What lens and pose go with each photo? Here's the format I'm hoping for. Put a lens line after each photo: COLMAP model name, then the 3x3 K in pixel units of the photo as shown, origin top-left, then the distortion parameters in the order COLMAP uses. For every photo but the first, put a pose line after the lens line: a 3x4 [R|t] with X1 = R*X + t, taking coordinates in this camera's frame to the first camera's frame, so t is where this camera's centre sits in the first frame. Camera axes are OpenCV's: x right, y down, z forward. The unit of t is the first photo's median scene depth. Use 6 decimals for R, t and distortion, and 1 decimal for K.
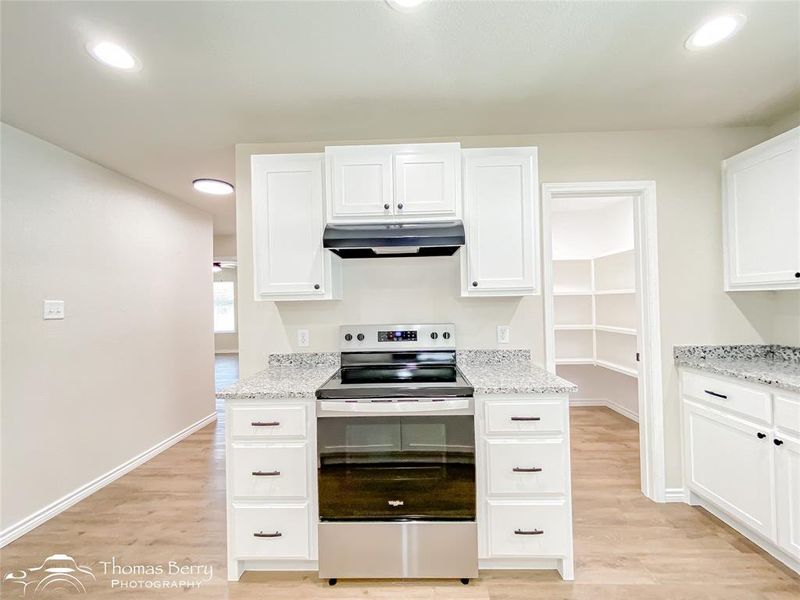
lens RADIAL K [[327.8, 0, 402.2], [0, 327.8, 298.7], [0, 0, 1]] dist [0.009362, -0.002826]
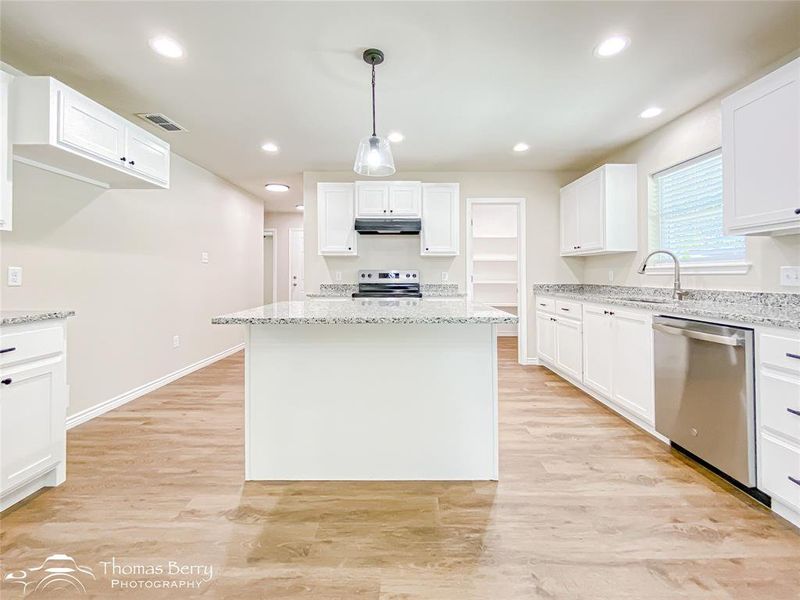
lens RADIAL K [[338.9, 0, 402.0], [0, 338.9, 271.3], [0, 0, 1]] dist [0.001673, -0.001023]
pose [[0.999572, 0.020832, 0.020558, 0.020738], [-0.020817, 0.999783, -0.000966, 0.089391], [-0.020574, 0.000537, 0.999788, -0.994422]]
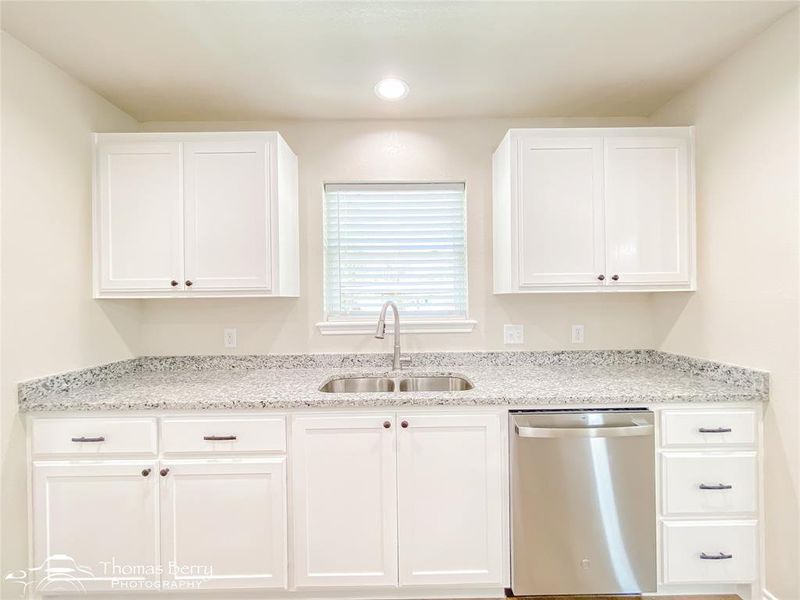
lens RADIAL K [[327.8, 0, 401.8], [0, 327.8, 300.3], [0, 0, 1]] dist [0.009362, -0.002826]
pose [[-0.017403, 0.020587, 0.999637, 0.186151], [0.001509, 0.999787, -0.020564, -0.000731], [-0.999847, 0.001151, -0.017430, 0.291514]]
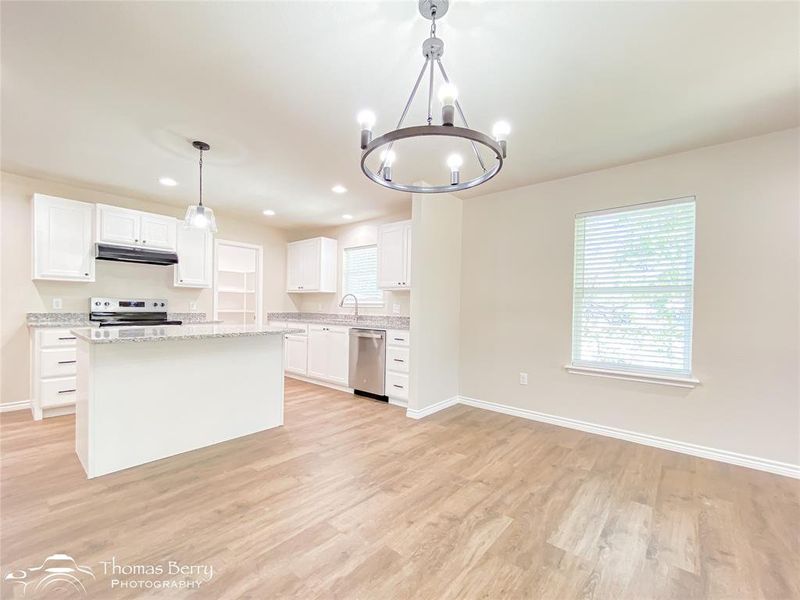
lens RADIAL K [[338.9, 0, 403.4], [0, 338.9, 311.0], [0, 0, 1]] dist [0.001673, -0.001023]
pose [[0.622803, 0.023388, 0.782029, -0.582266], [-0.041248, 0.999145, 0.002968, 0.083061], [-0.781291, -0.034106, 0.623235, -1.488916]]
